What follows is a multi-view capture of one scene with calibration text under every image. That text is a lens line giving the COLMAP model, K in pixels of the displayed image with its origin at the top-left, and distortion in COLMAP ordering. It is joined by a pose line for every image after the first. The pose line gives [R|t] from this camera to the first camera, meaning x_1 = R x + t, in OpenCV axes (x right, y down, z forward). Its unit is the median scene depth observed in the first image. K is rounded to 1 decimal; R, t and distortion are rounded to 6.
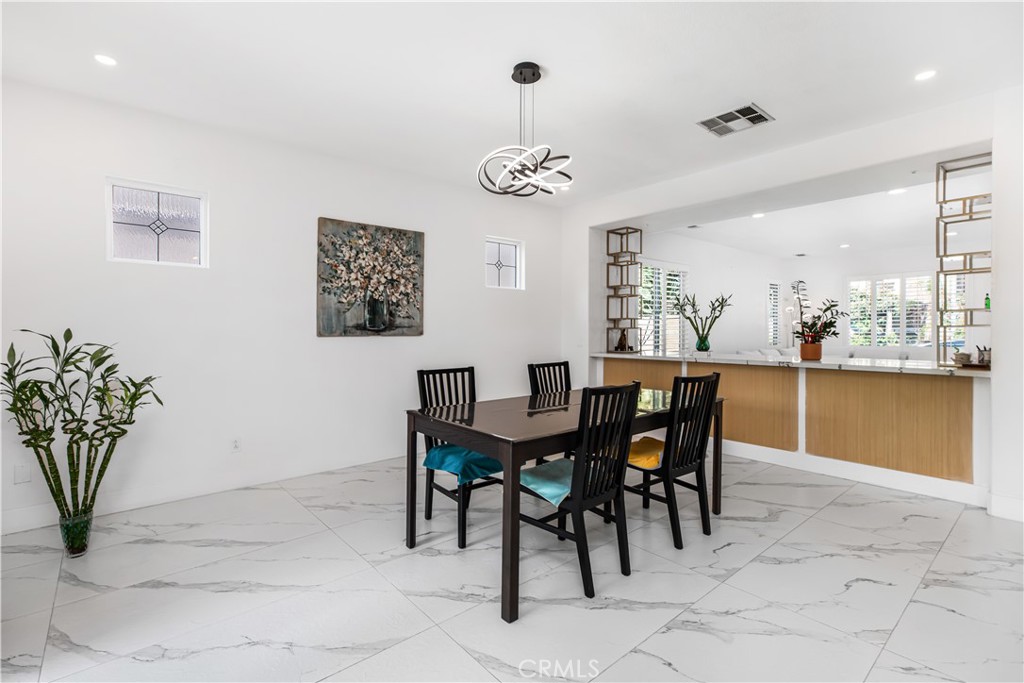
lens RADIAL K [[464.9, 0, 514.8], [0, 464.9, 330.5], [0, 0, 1]] dist [0.002819, -0.000066]
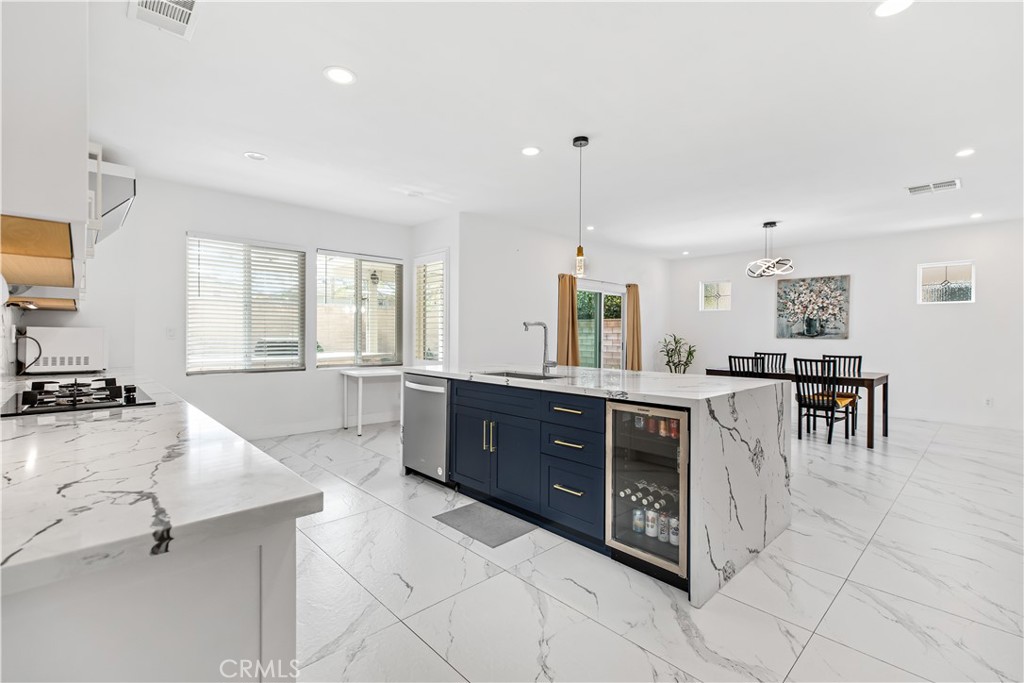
lens RADIAL K [[455.3, 0, 512.0], [0, 455.3, 341.5], [0, 0, 1]] dist [0.002950, 0.000007]
pose [[0.054714, 0.023019, -0.998237, 1.411776], [-0.011671, 0.999681, 0.022412, -0.004253], [0.998434, 0.010424, 0.054965, -0.255312]]
